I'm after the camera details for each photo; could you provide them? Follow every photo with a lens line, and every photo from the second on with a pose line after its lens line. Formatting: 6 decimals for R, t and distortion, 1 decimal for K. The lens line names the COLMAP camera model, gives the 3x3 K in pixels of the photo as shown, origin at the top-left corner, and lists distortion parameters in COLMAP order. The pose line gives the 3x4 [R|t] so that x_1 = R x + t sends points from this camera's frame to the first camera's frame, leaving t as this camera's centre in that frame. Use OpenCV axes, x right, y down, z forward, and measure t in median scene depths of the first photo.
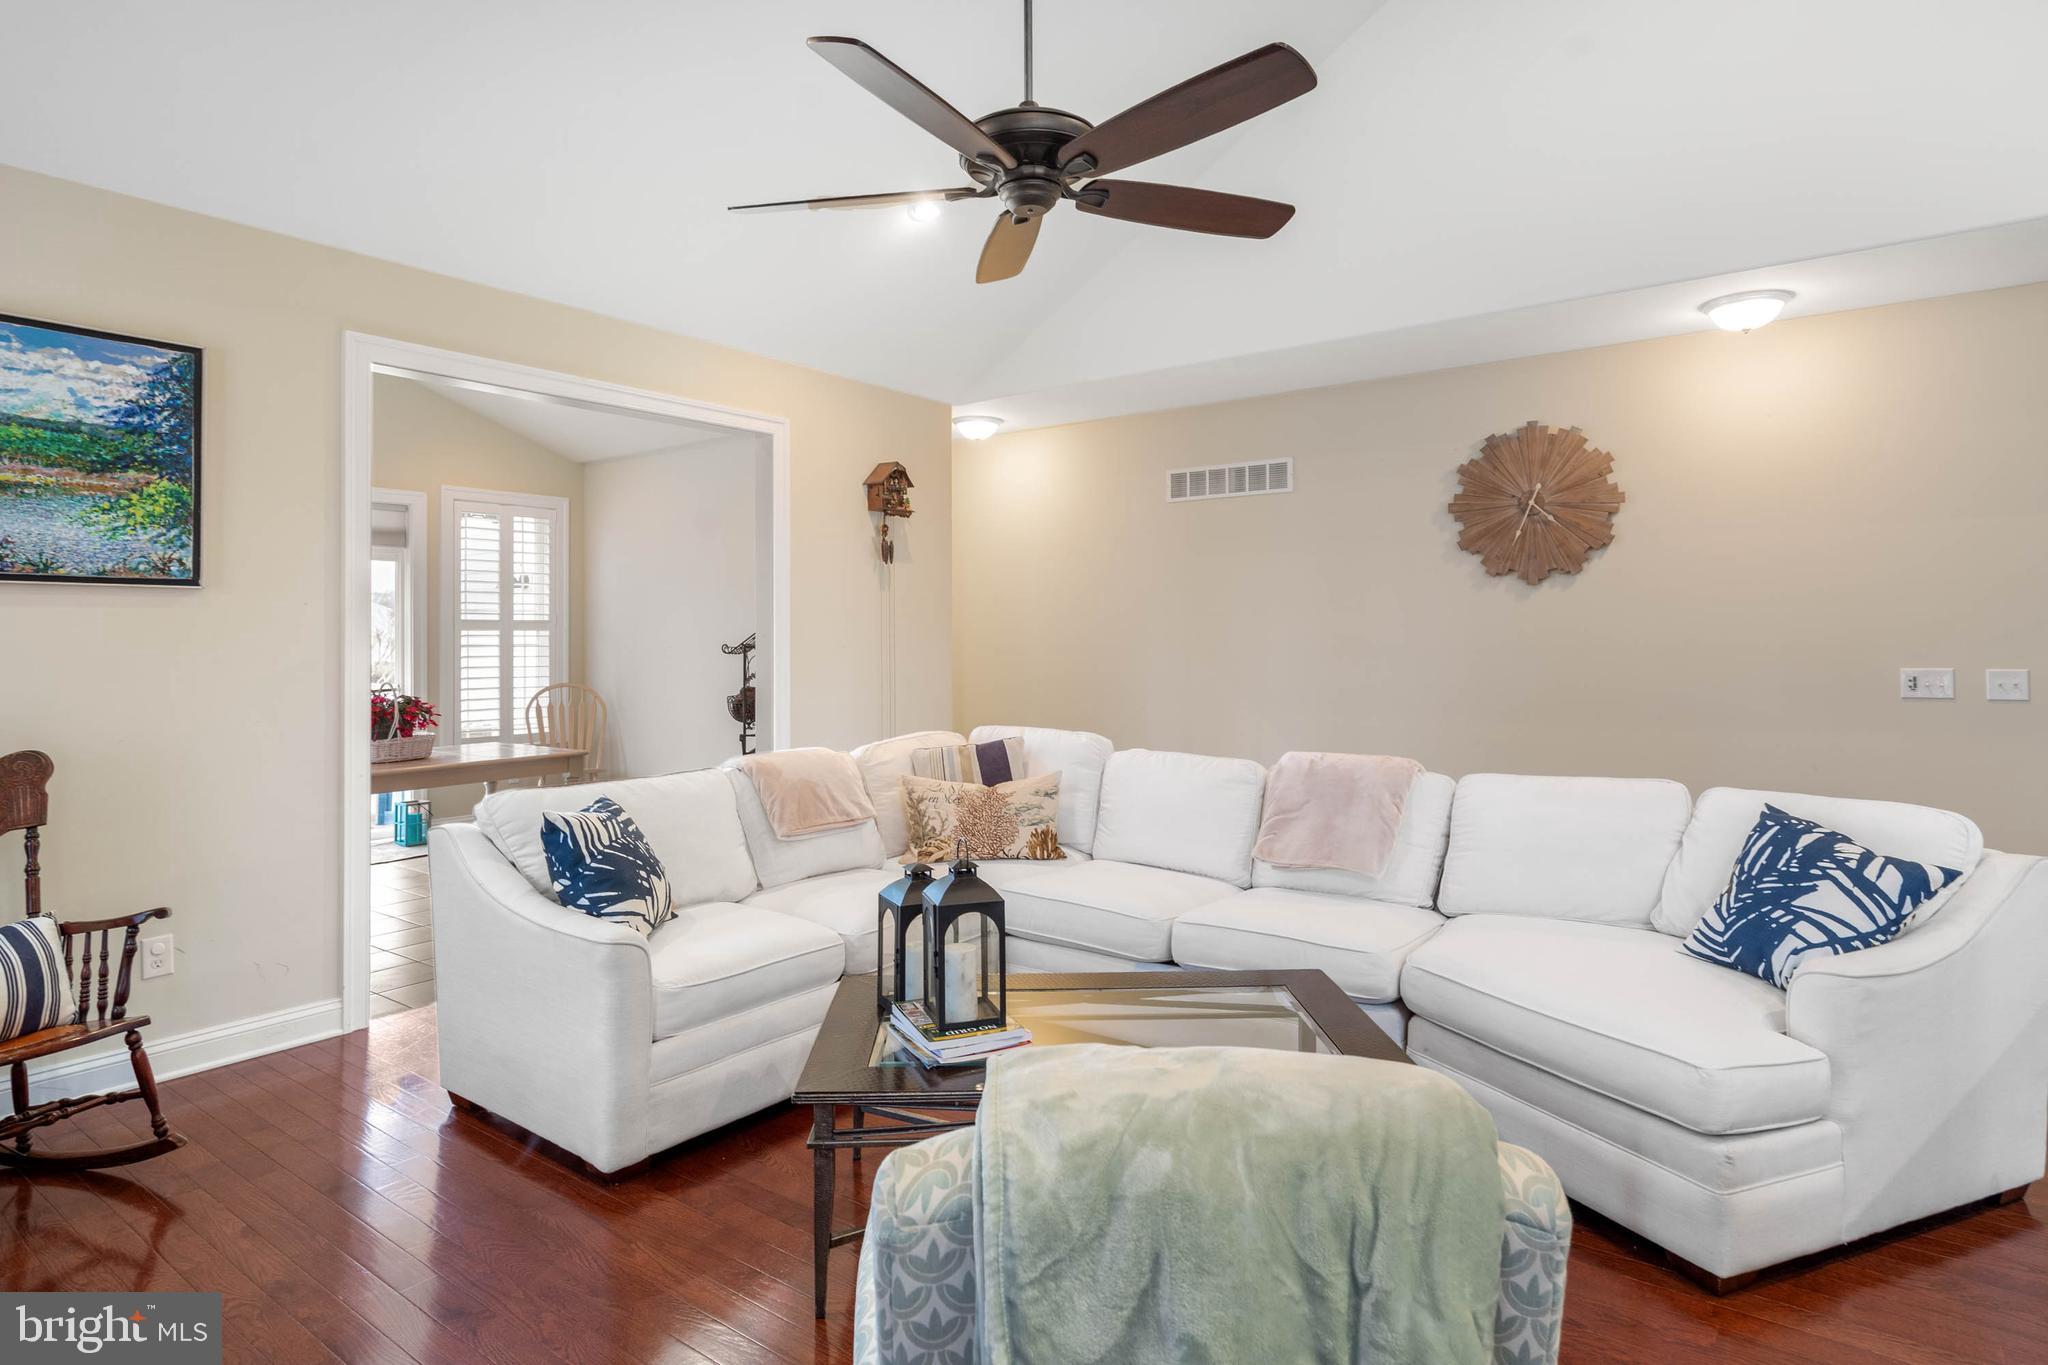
lens RADIAL K [[1120.8, 0, 1030.9], [0, 1120.8, 630.9], [0, 0, 1]] dist [0.002888, 0.000513]
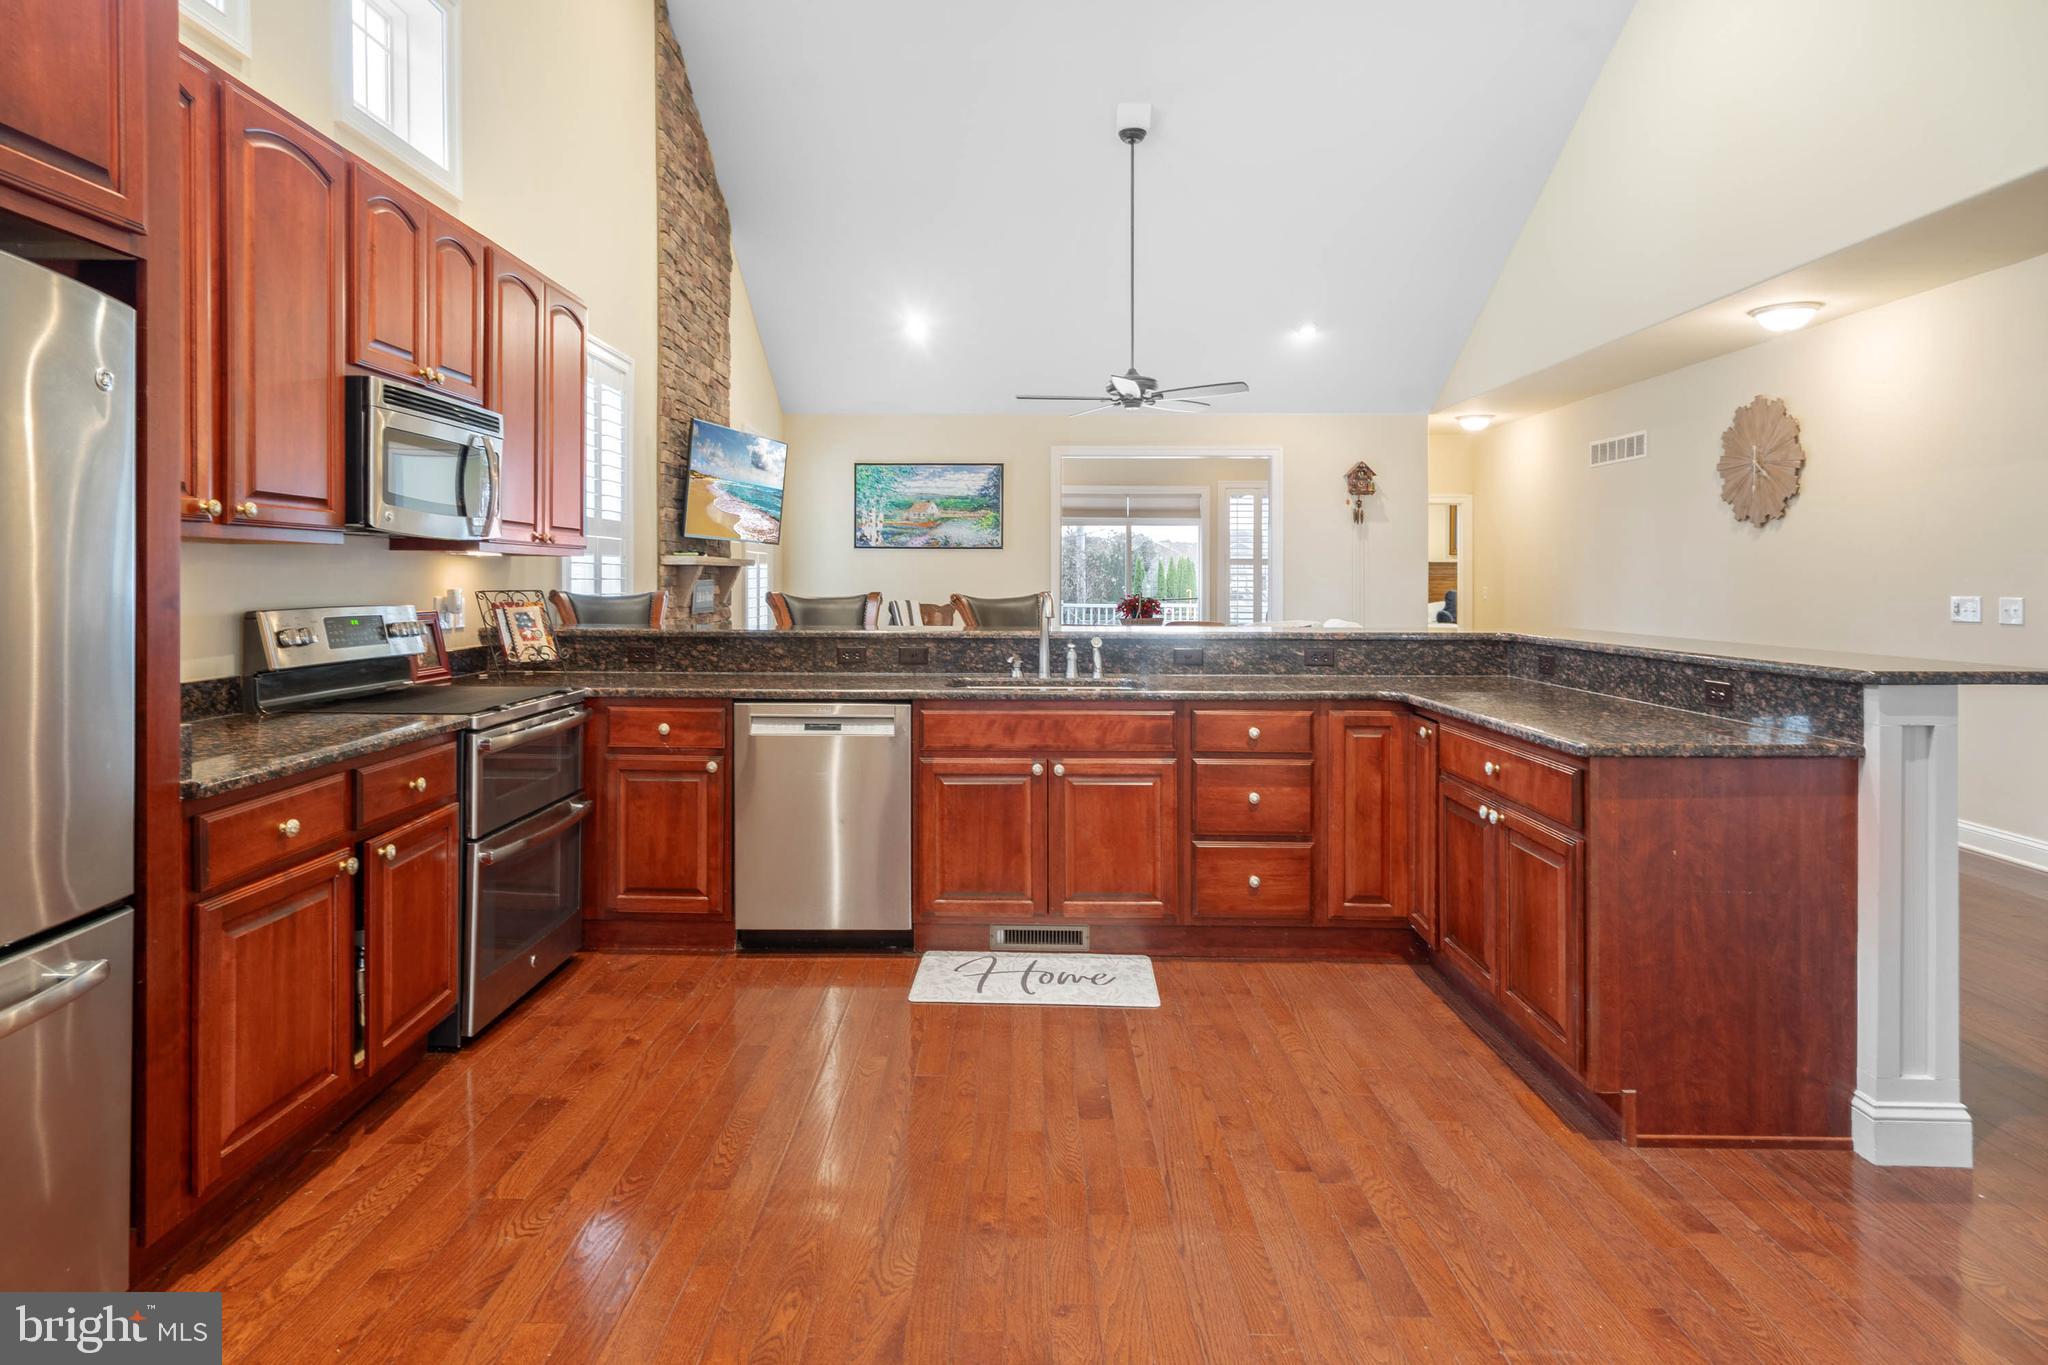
lens RADIAL K [[1128.8, 0, 1008.7], [0, 1128.8, 579.1], [0, 0, 1]] dist [0.001578, 0.001548]
pose [[0.591097, 0.008911, -0.806551, 0.956362], [-0.000337, 0.999942, 0.010801, 0.002092], [0.806600, -0.006113, 0.591065, -0.399077]]
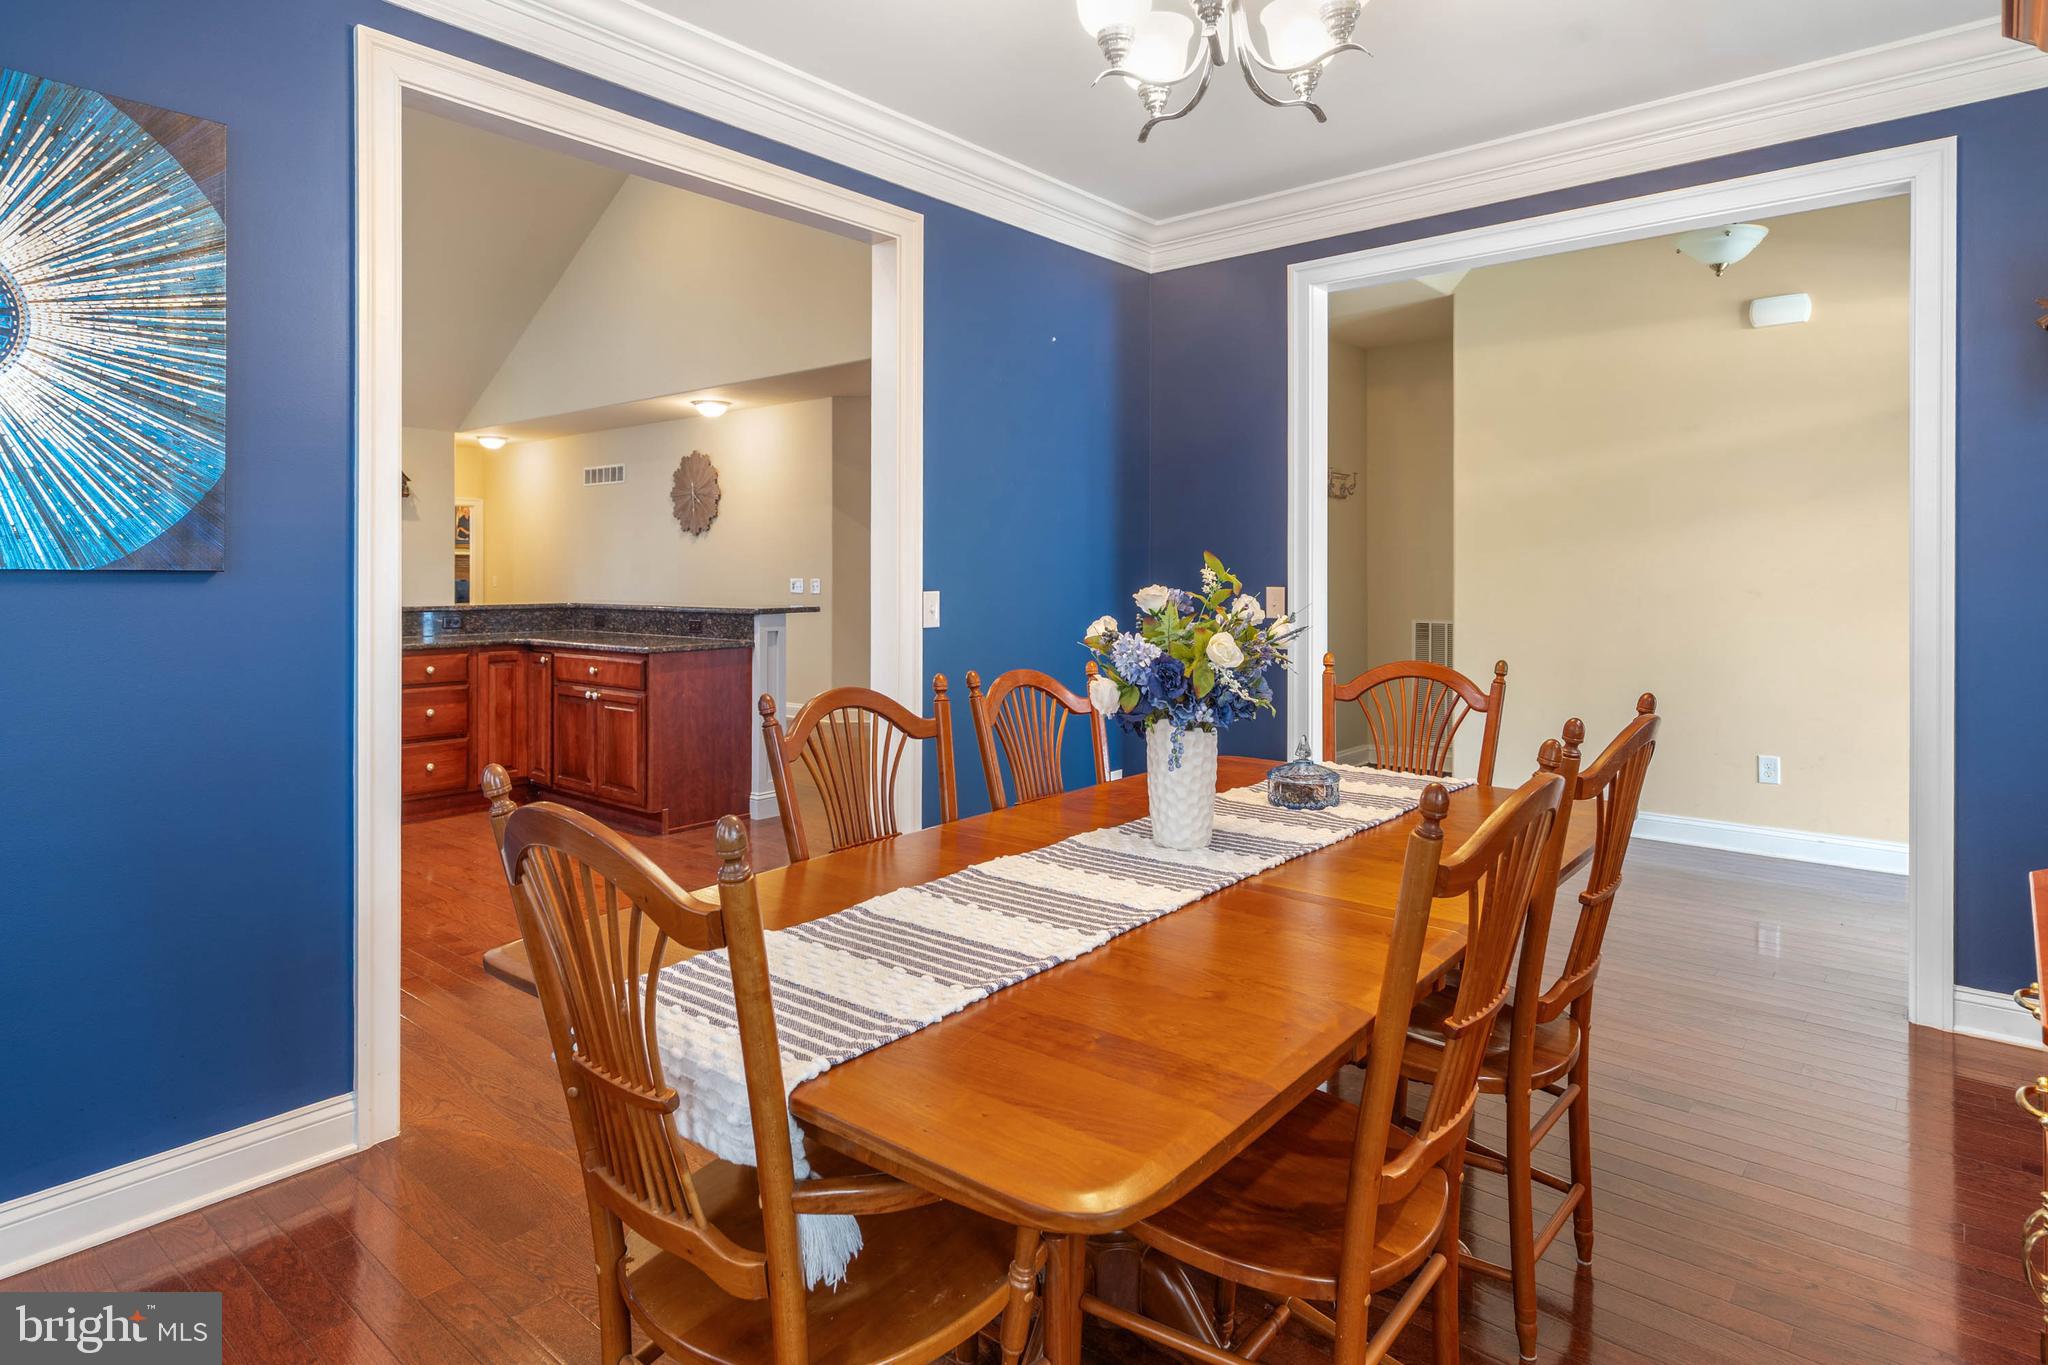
lens RADIAL K [[1122.9, 0, 985.8], [0, 1122.9, 568.6], [0, 0, 1]] dist [0.000035, 0.000083]
pose [[0.996739, 0.008133, -0.080285, 1.086116], [-0.007650, 0.999951, 0.006312, -0.001972], [0.080332, -0.005678, 0.996752, -0.857968]]
